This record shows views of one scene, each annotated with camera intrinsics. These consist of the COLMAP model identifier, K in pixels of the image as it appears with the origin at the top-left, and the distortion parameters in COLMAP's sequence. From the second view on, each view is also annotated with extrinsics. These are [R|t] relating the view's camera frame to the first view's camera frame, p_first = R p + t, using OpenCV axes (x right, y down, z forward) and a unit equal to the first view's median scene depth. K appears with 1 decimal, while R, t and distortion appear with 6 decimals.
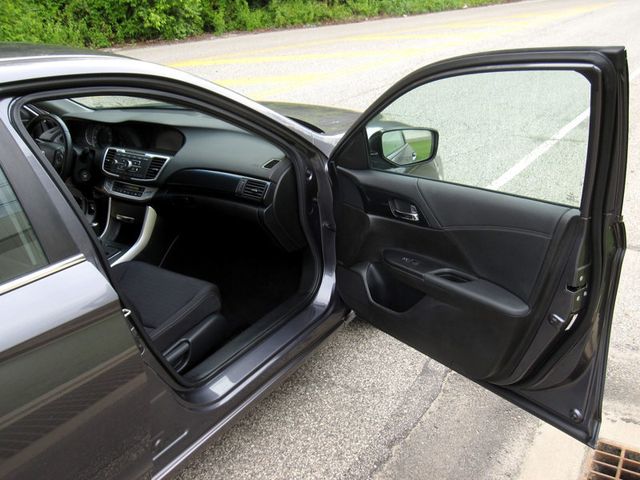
lens RADIAL K [[609.9, 0, 320.0], [0, 609.9, 240.0], [0, 0, 1]] dist [-0.074421, 0.034802]
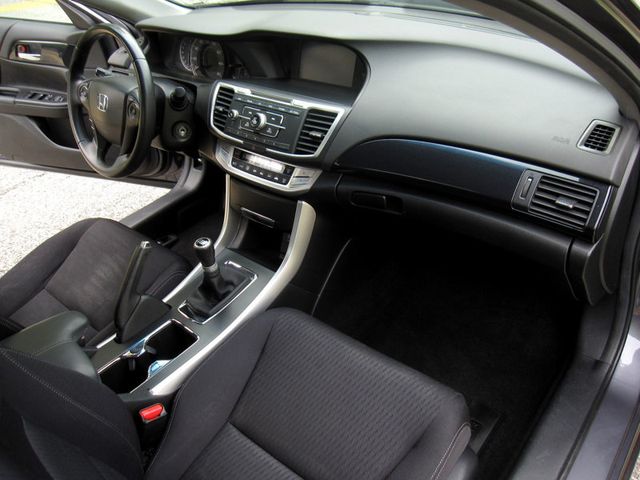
lens RADIAL K [[527.2, 0, 330.2], [0, 527.2, 239.9], [0, 0, 1]] dist [-0.078915, 0.066648]
pose [[0.991884, 0.010533, -0.126706, -0.189339], [0.018547, 0.973916, 0.226151, -0.120067], [0.125783, -0.226666, 0.965816, 0.523510]]
